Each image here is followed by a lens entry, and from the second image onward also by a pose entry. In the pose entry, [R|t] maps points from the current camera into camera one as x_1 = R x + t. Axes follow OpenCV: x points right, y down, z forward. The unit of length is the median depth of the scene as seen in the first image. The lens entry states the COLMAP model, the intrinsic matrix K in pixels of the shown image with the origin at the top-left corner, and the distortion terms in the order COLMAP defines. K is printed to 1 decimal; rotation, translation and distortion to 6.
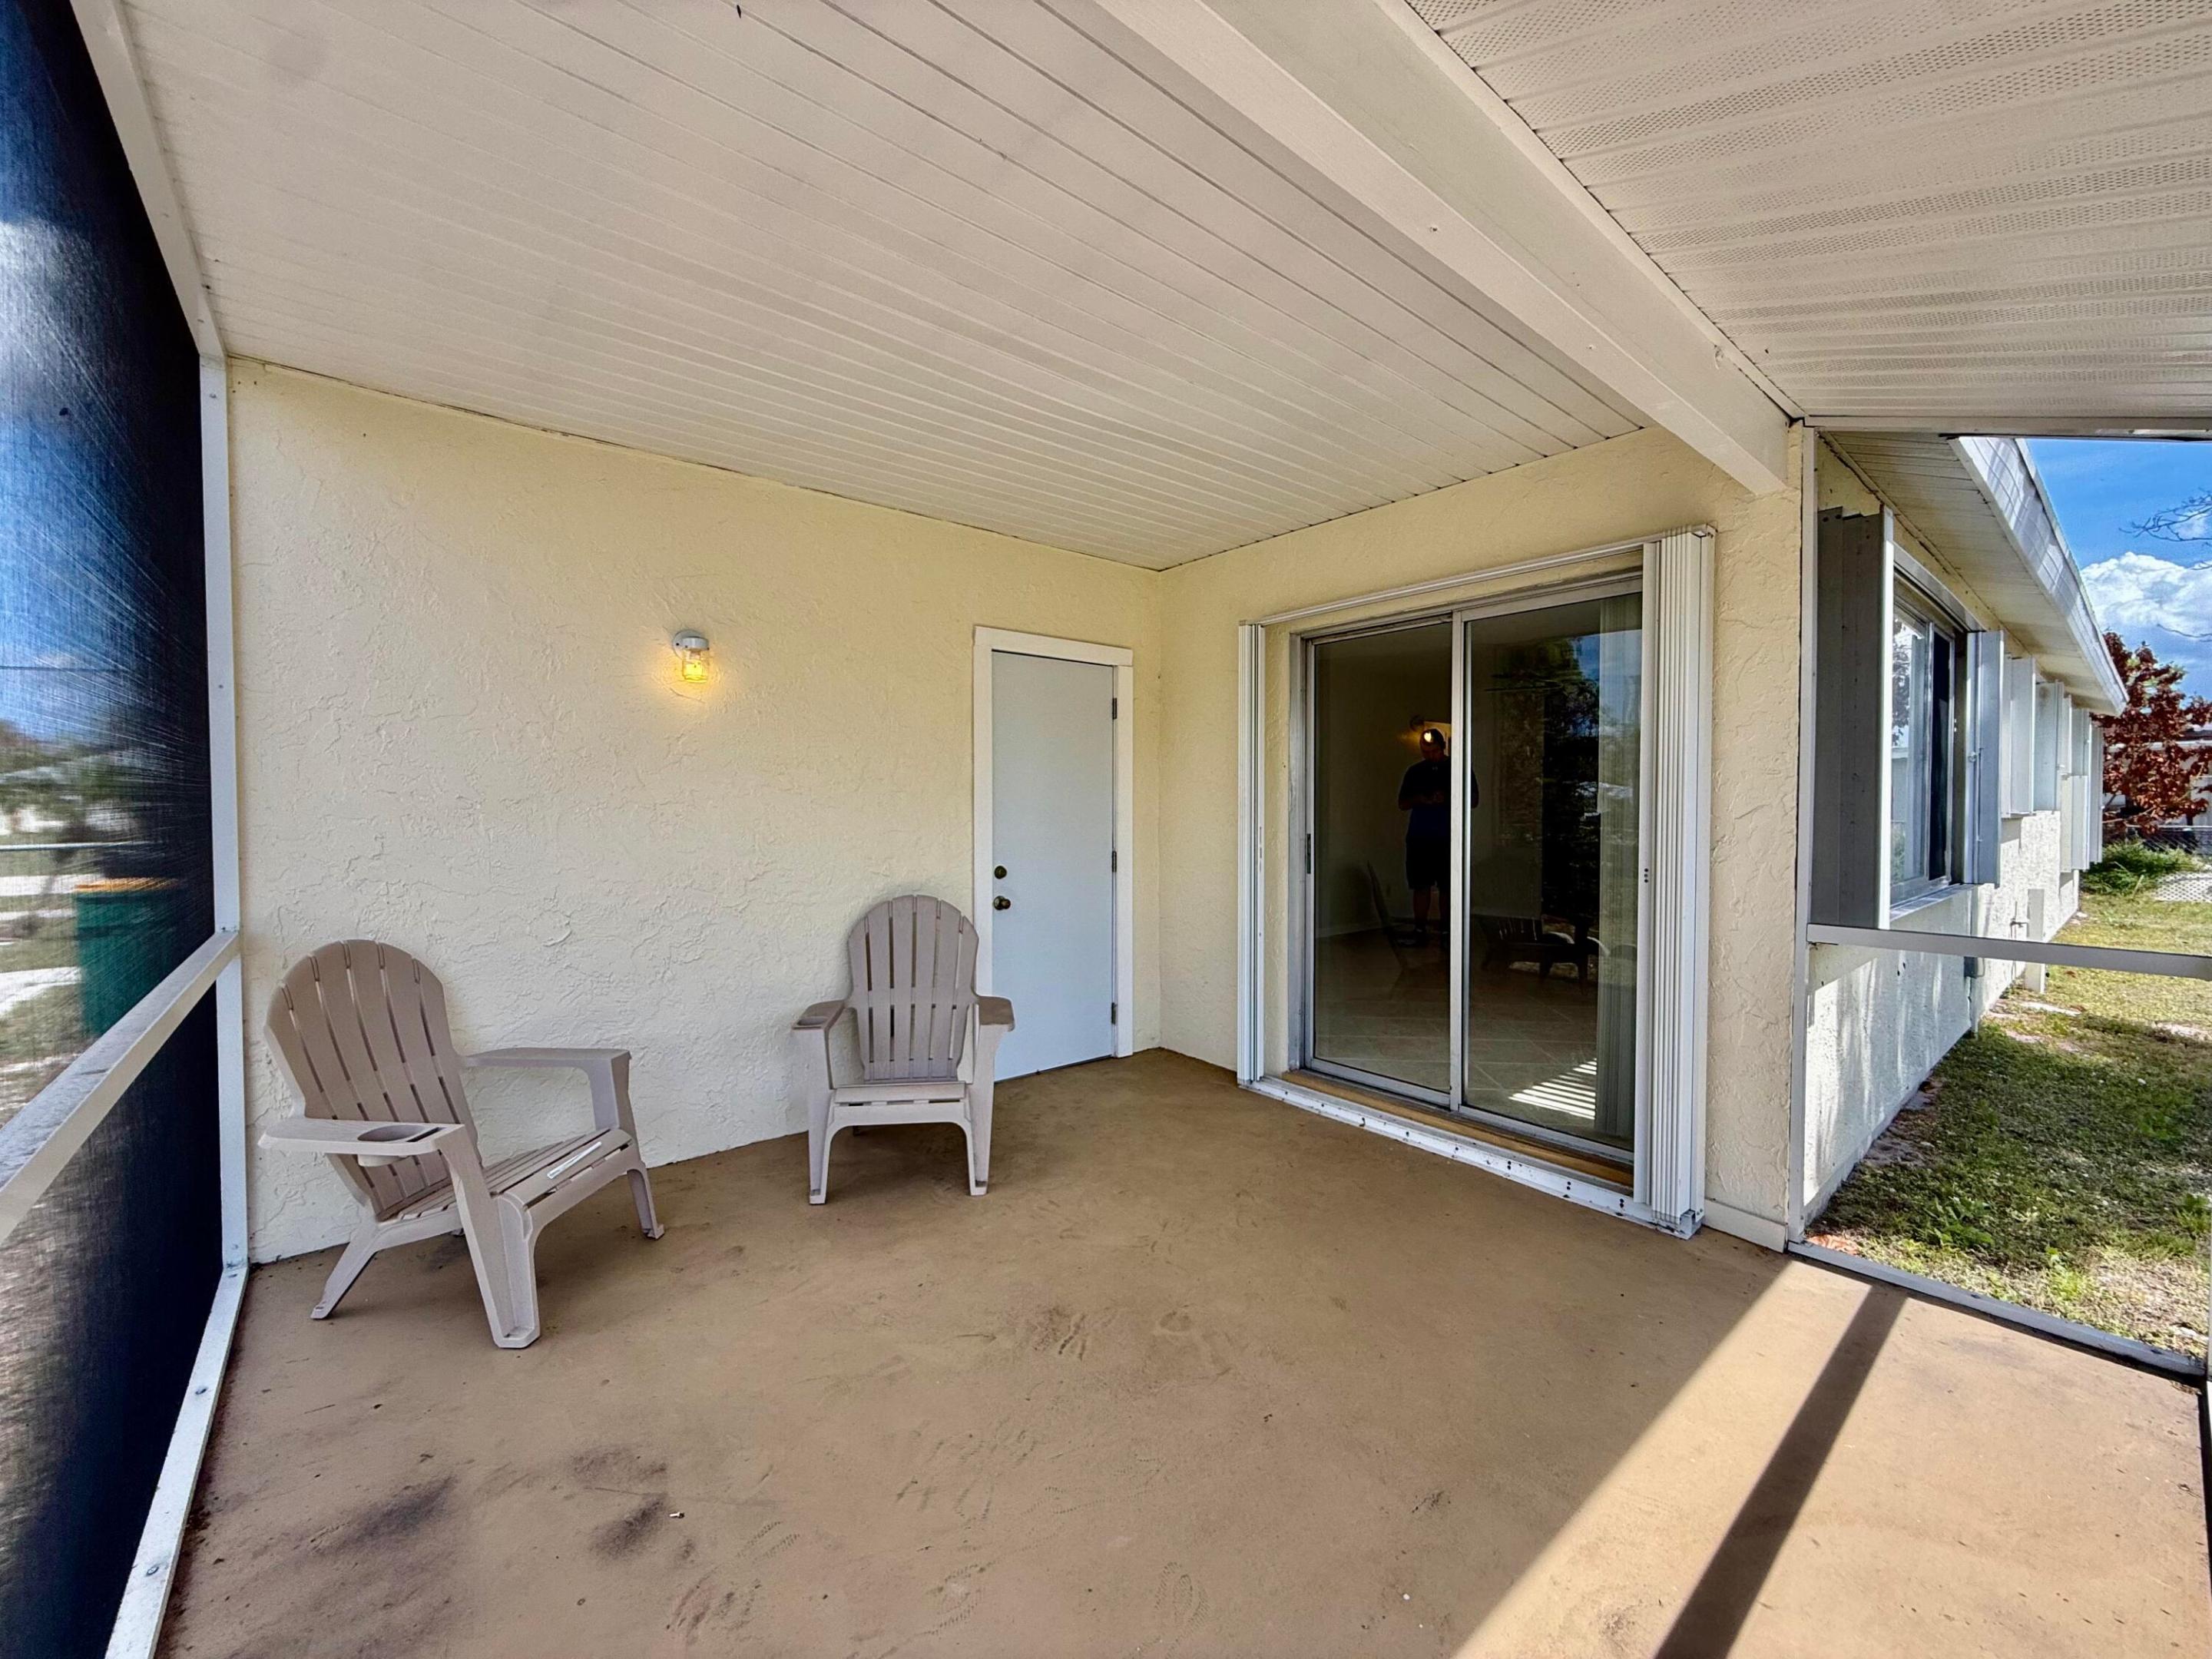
lens RADIAL K [[882.6, 0, 1095.8], [0, 882.6, 827.9], [0, 0, 1]] dist [0.001580, 0.000156]
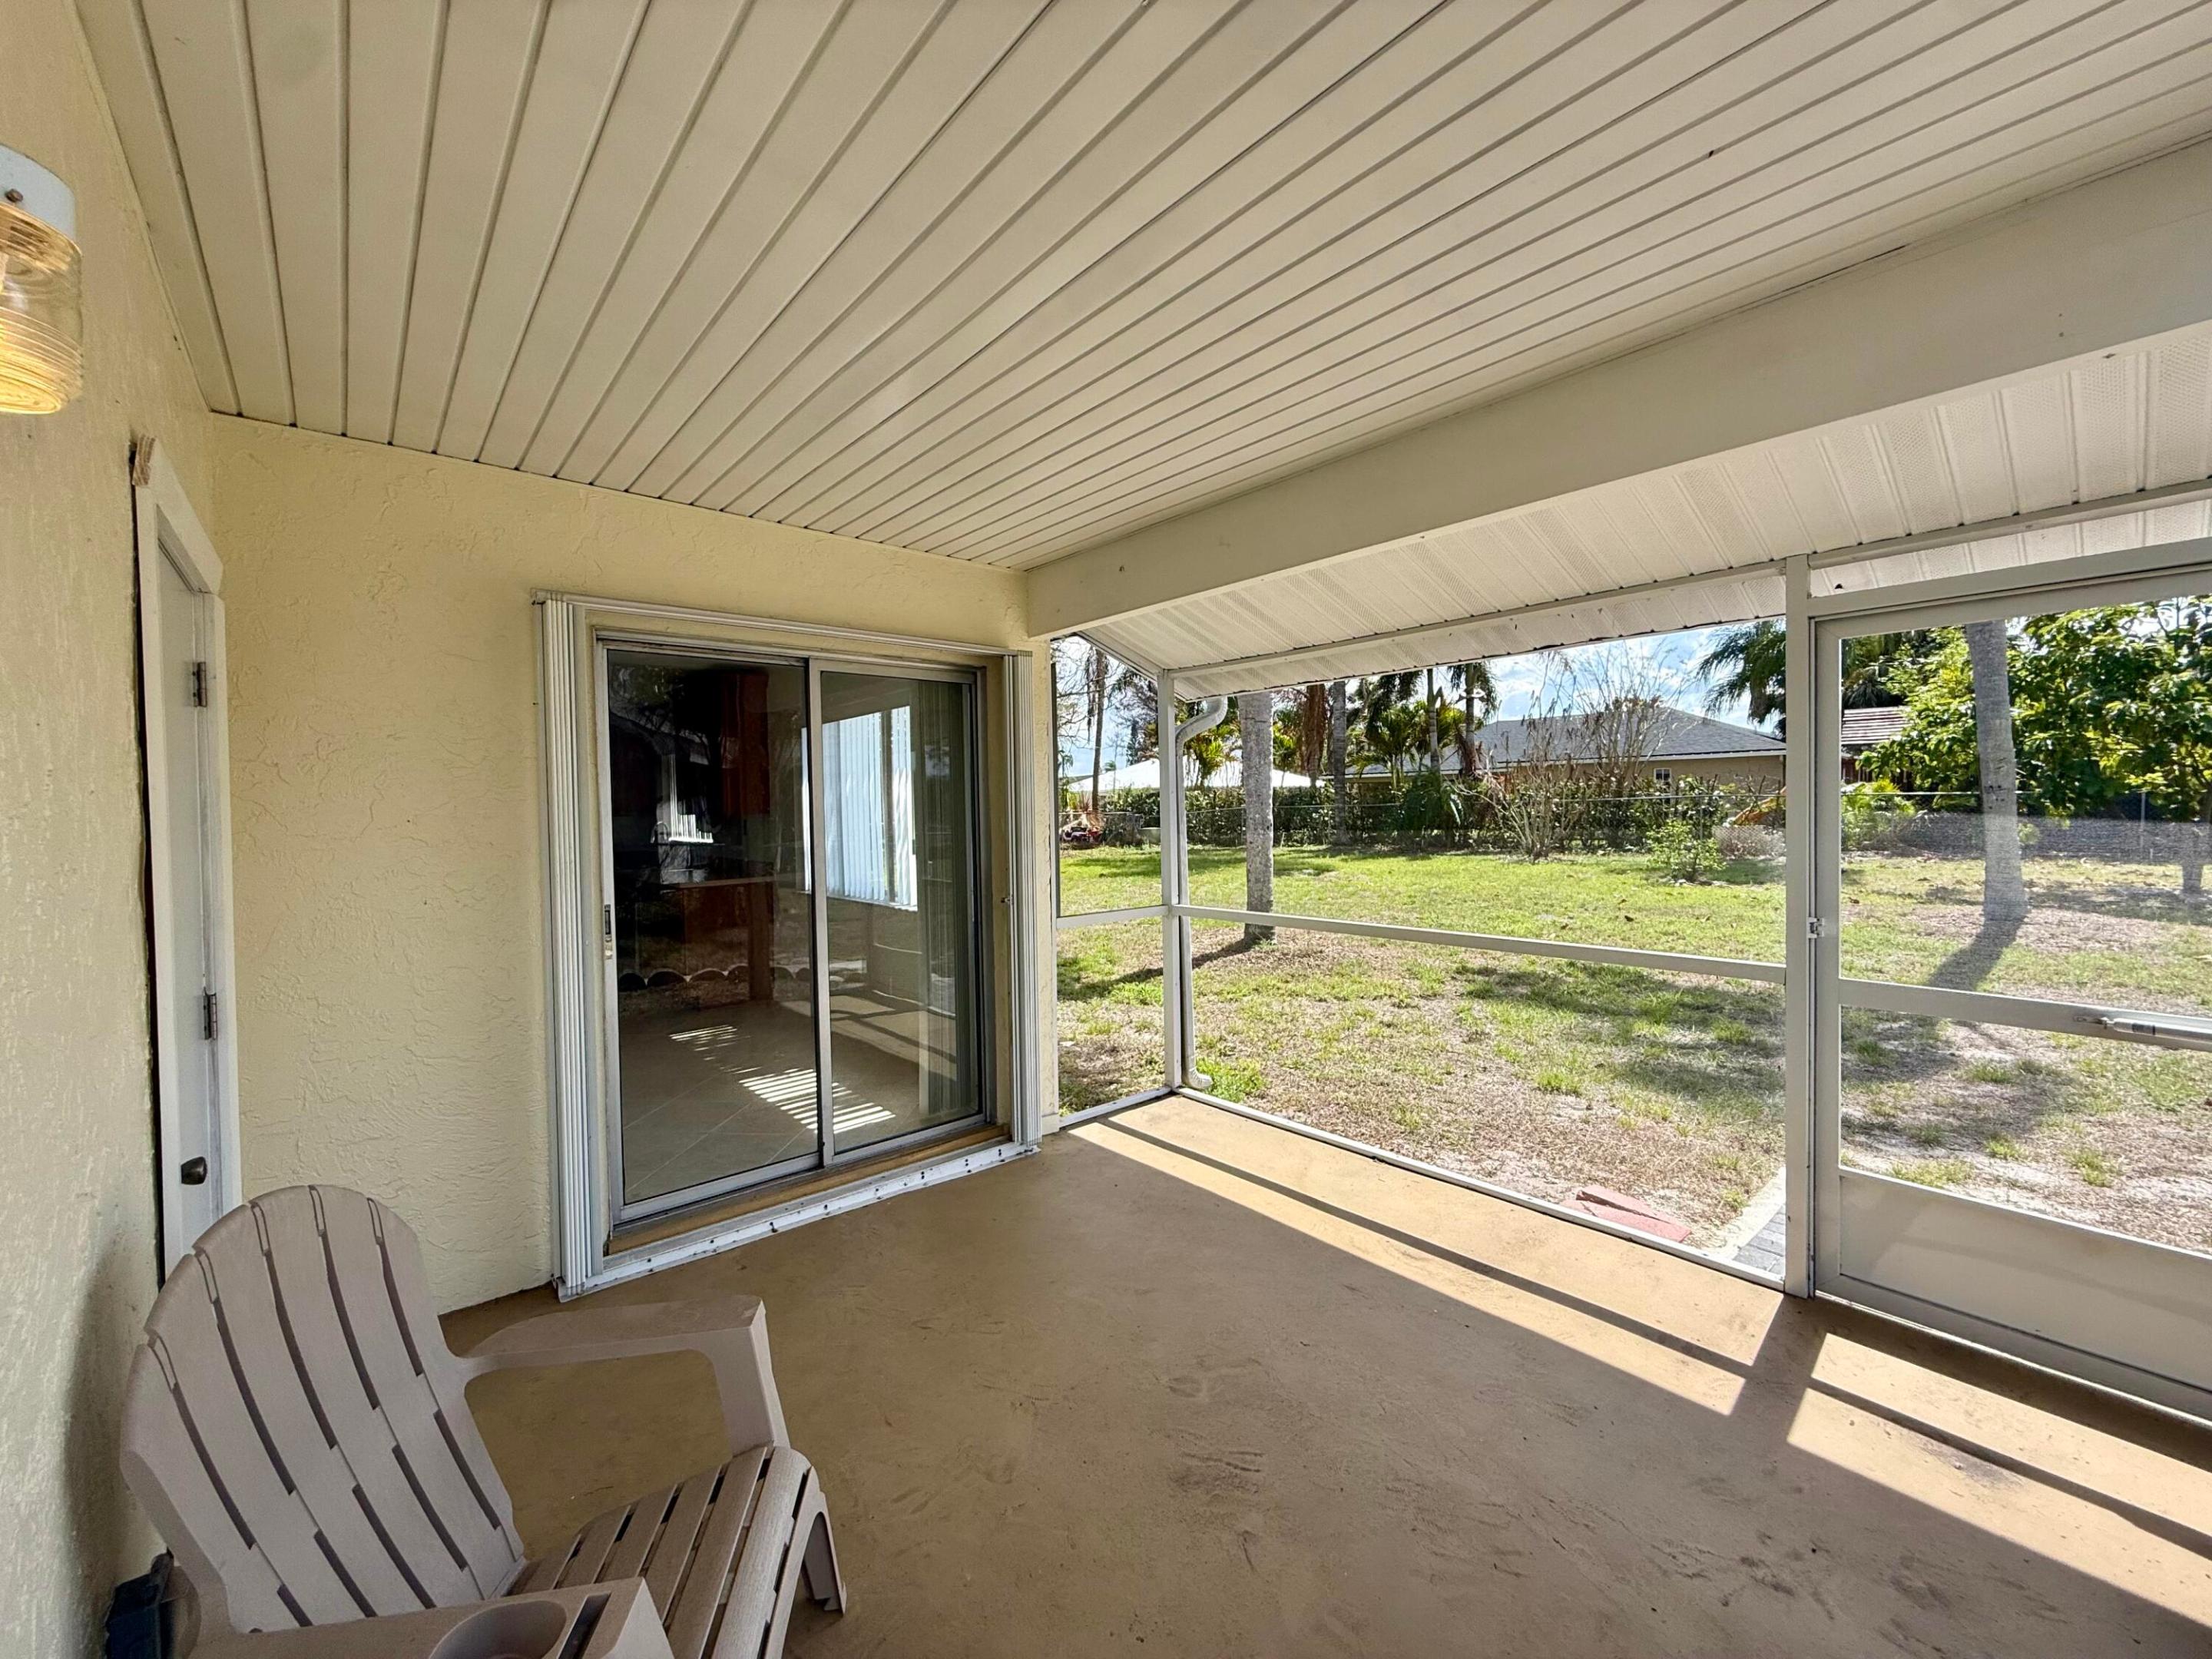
lens RADIAL K [[881.5, 0, 1097.8], [0, 881.5, 824.9], [0, 0, 1]] dist [0.002555, 0.000181]
pose [[-0.022428, -0.018473, 0.999578, -0.676052], [0.040774, 0.998980, 0.019377, -0.077862], [-0.998917, 0.041192, -0.021652, 0.821556]]
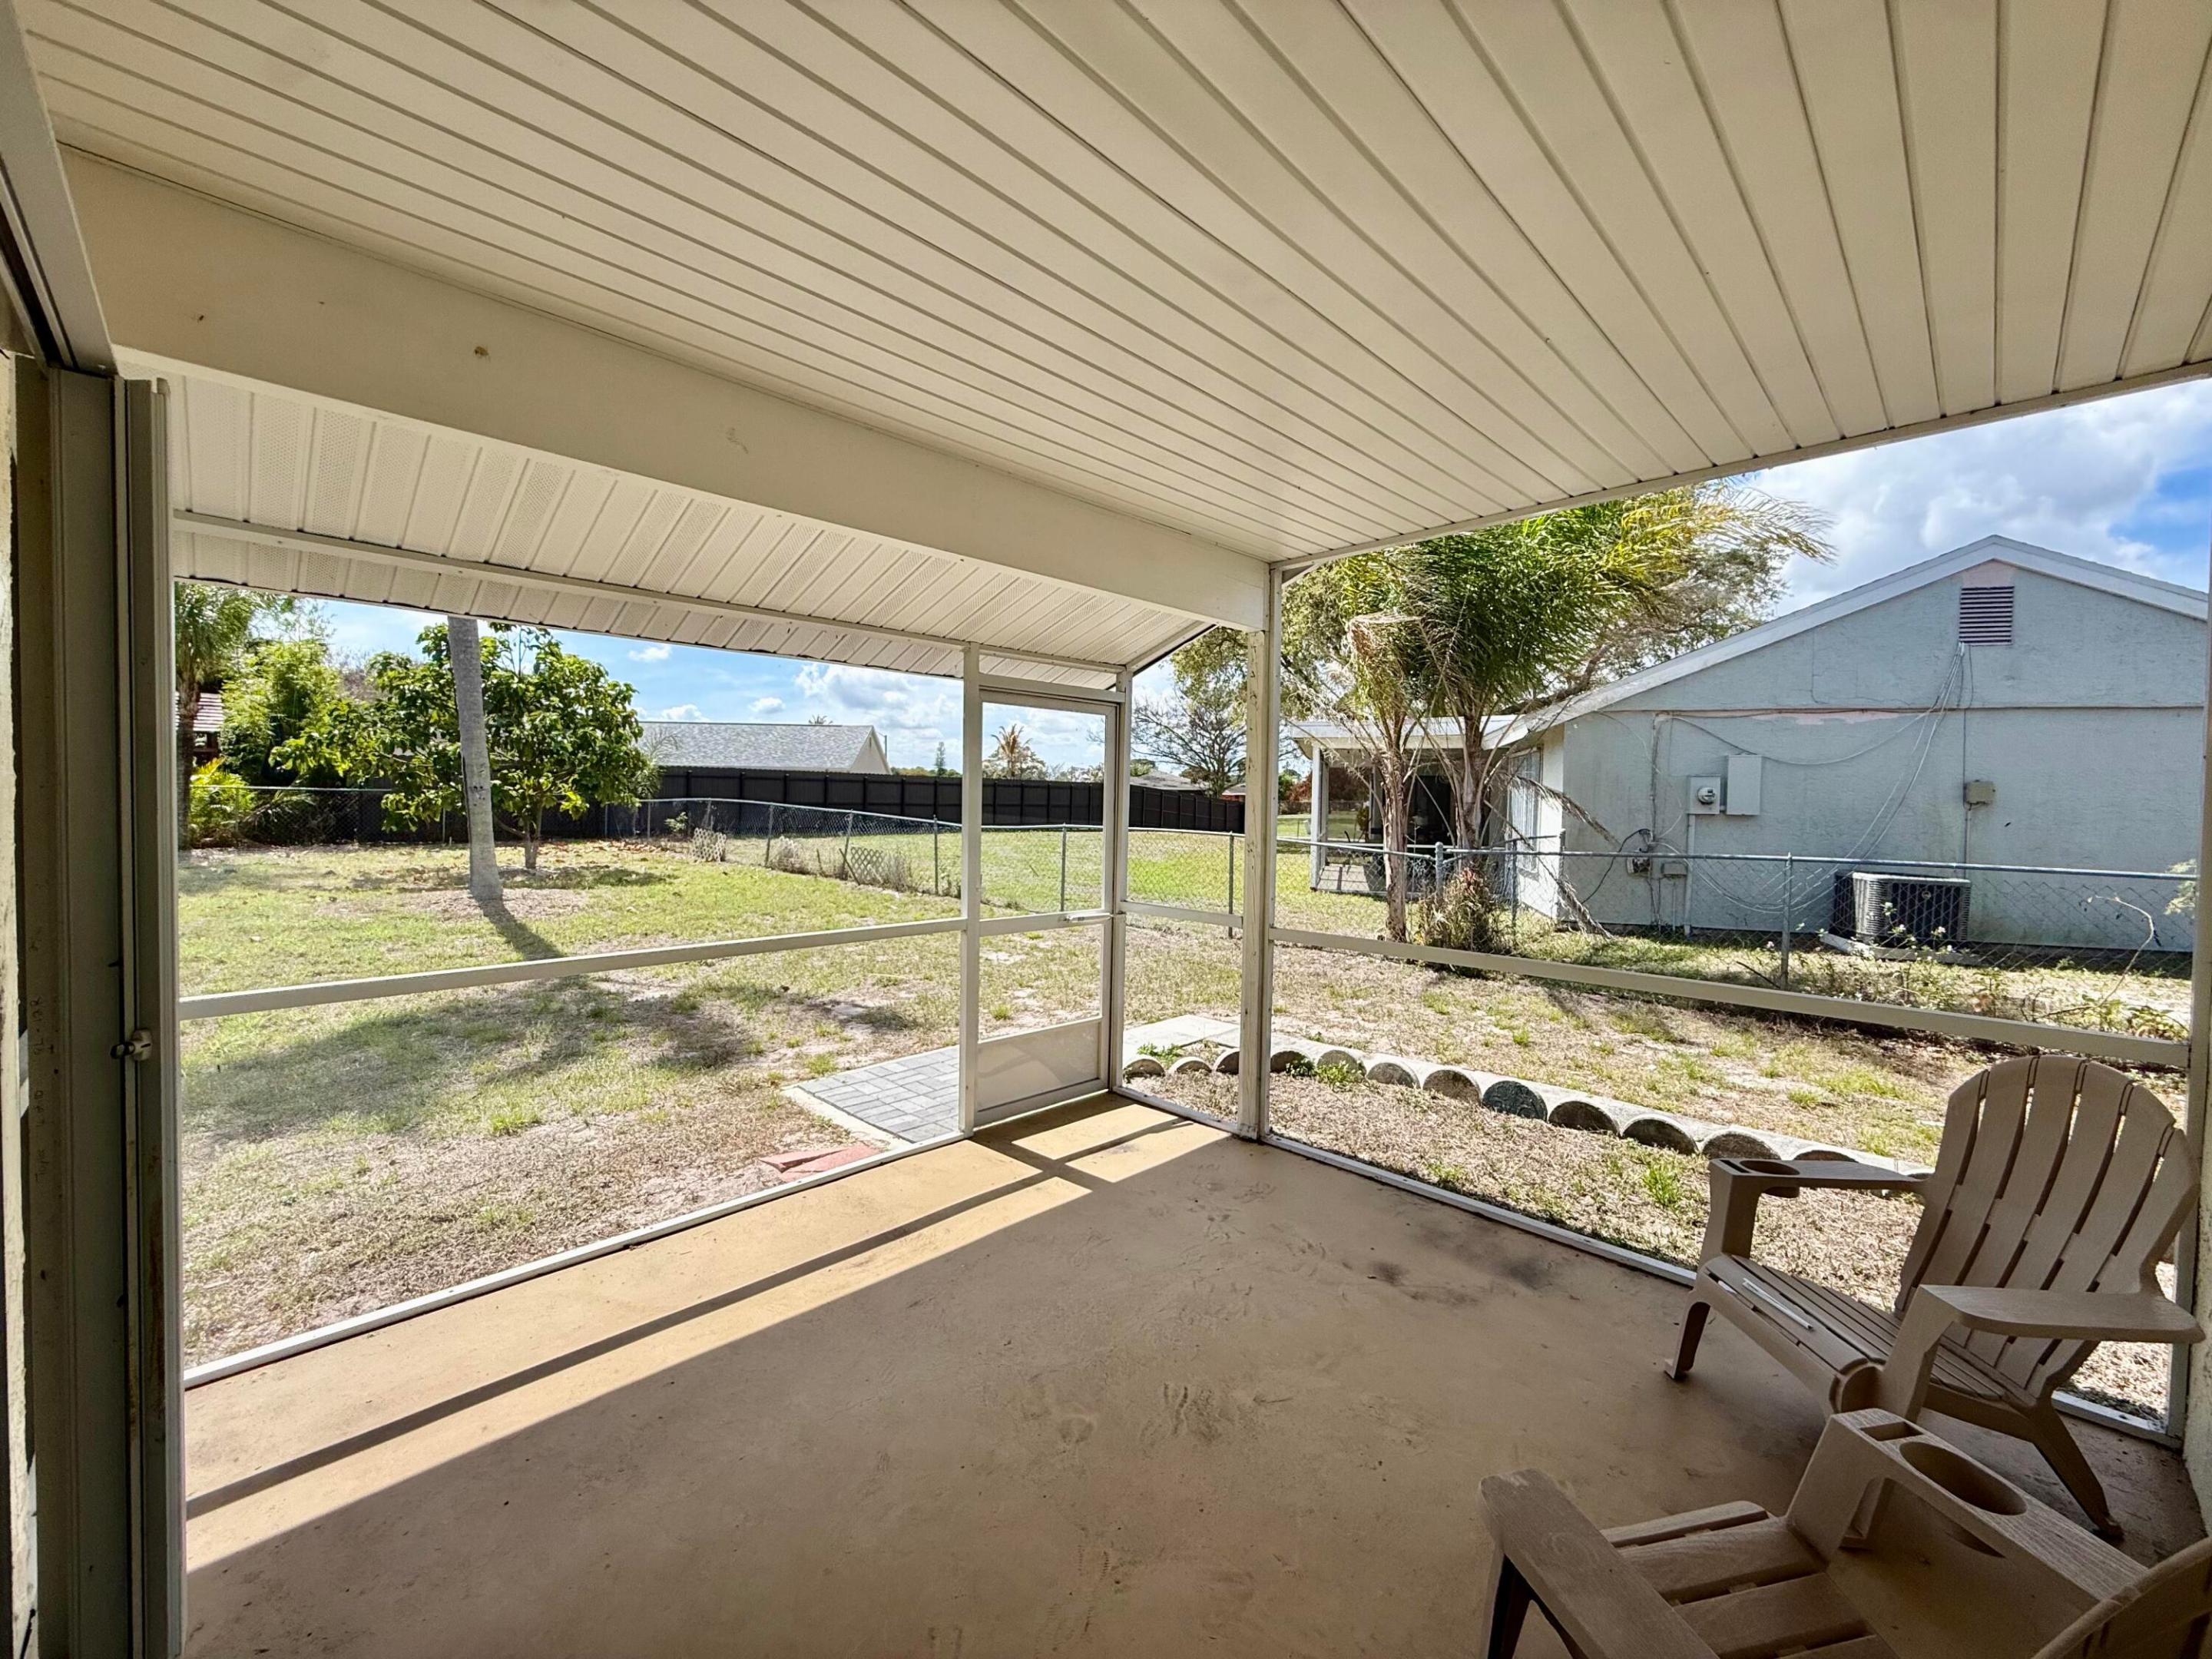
lens RADIAL K [[881.5, 0, 1097.8], [0, 881.5, 824.9], [0, 0, 1]] dist [0.002555, 0.000181]
pose [[-0.996158, -0.010666, -0.086918, 0.118020], [-0.015331, 0.998467, 0.053184, -0.100063], [0.086218, 0.054312, -0.994795, 1.427894]]
